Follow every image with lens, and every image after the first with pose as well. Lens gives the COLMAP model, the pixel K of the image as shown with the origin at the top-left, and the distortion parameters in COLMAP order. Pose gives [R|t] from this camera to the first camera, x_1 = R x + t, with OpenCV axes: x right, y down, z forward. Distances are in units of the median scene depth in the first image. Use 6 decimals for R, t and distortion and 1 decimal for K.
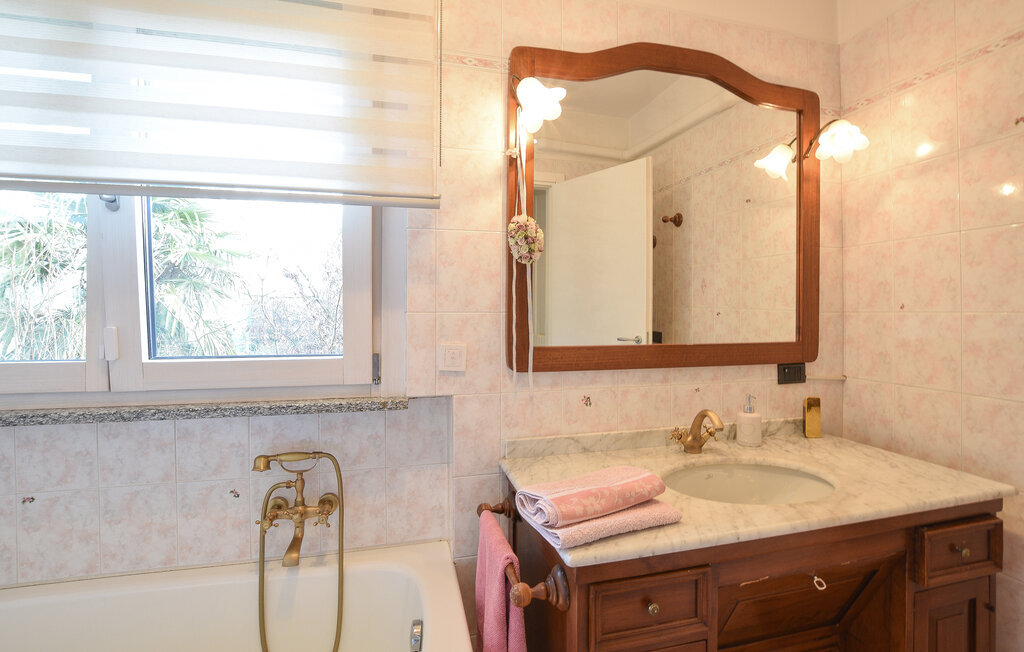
lens RADIAL K [[467.3, 0, 506.0], [0, 467.3, 308.6], [0, 0, 1]] dist [-0.025192, 0.000525]
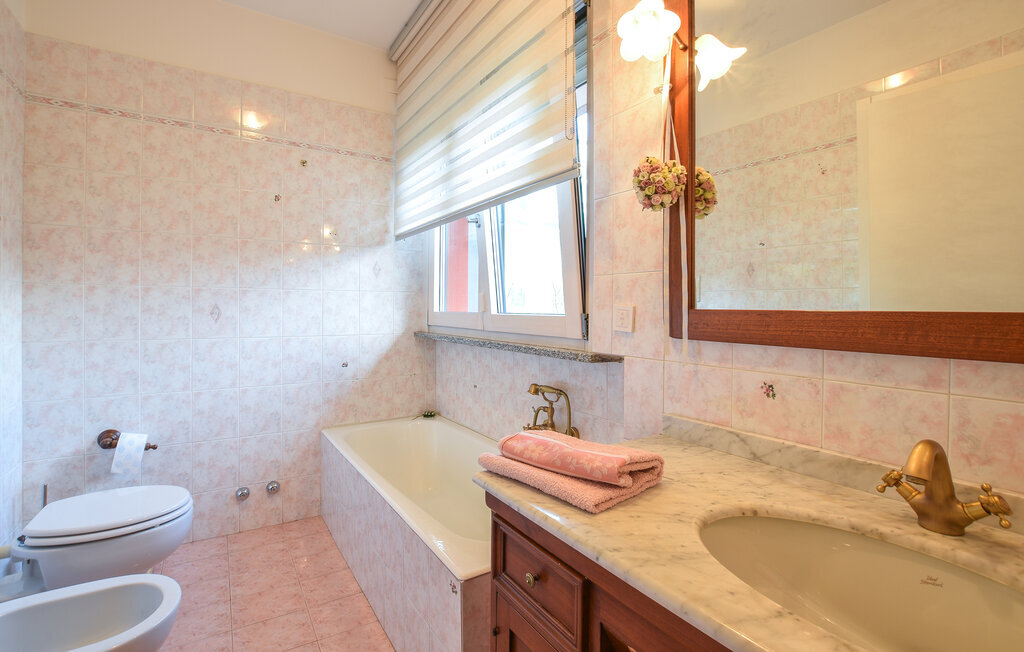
lens RADIAL K [[467.3, 0, 506.0], [0, 467.3, 308.6], [0, 0, 1]] dist [-0.025192, 0.000525]
pose [[0.312802, -0.001021, -0.949818, 0.753333], [-0.008662, 0.999955, -0.003927, 0.088794], [0.949779, 0.009456, 0.312779, 0.441024]]
